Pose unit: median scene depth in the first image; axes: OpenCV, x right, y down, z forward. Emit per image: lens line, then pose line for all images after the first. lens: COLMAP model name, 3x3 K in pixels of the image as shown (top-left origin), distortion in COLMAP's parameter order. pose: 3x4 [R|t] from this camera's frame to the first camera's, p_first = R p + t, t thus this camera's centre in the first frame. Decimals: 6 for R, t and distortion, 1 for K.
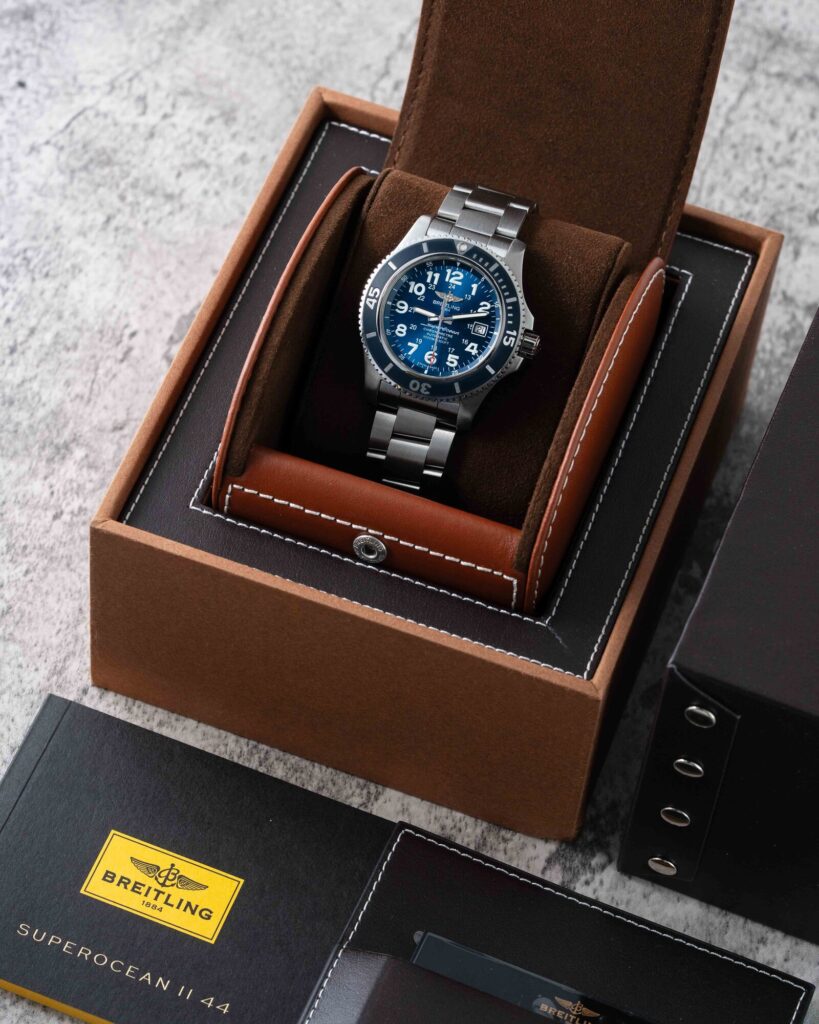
lens RADIAL K [[3351.7, 0, 409.5], [0, 3351.7, 512.0], [0, 0, 1]] dist [-0.056756, 0.038501]
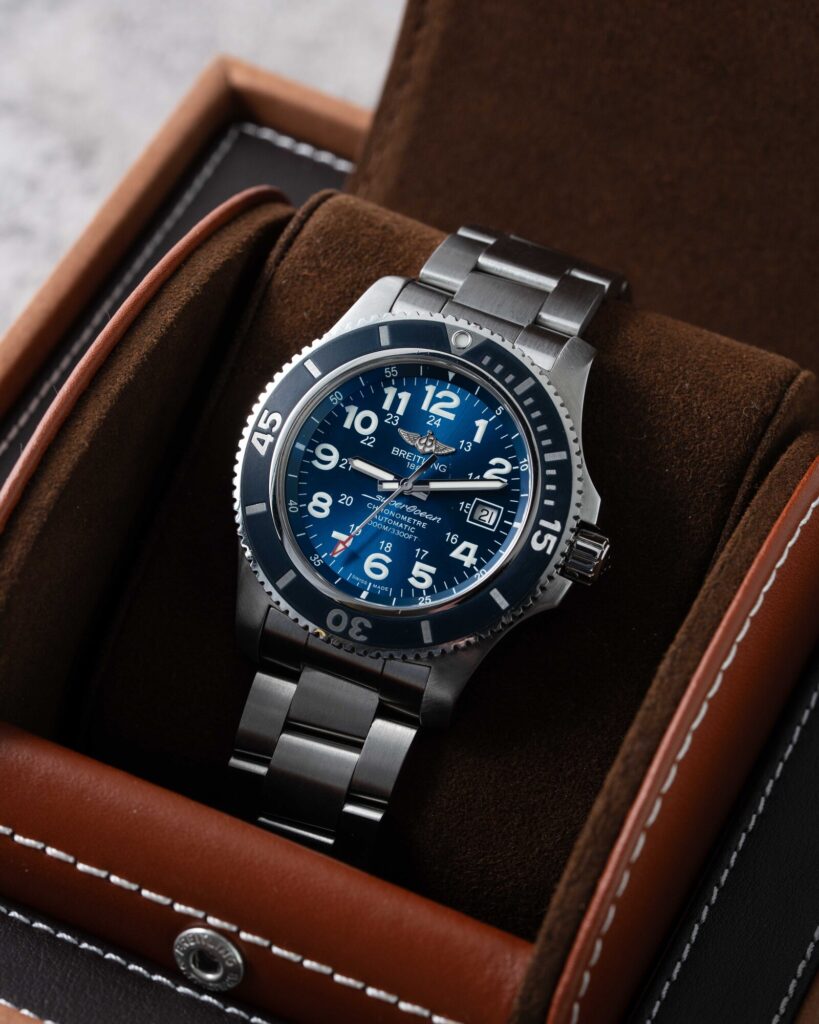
lens RADIAL K [[3826.5, 0, 427.6], [0, 3826.5, 512.0], [0, 0, 1]] dist [-0.183565, 3.102343]
pose [[0.996456, 0.079281, -0.028111, 0.028031], [-0.082073, 0.989567, -0.118415, 0.009730], [0.018429, 0.120302, 0.992566, 0.463099]]
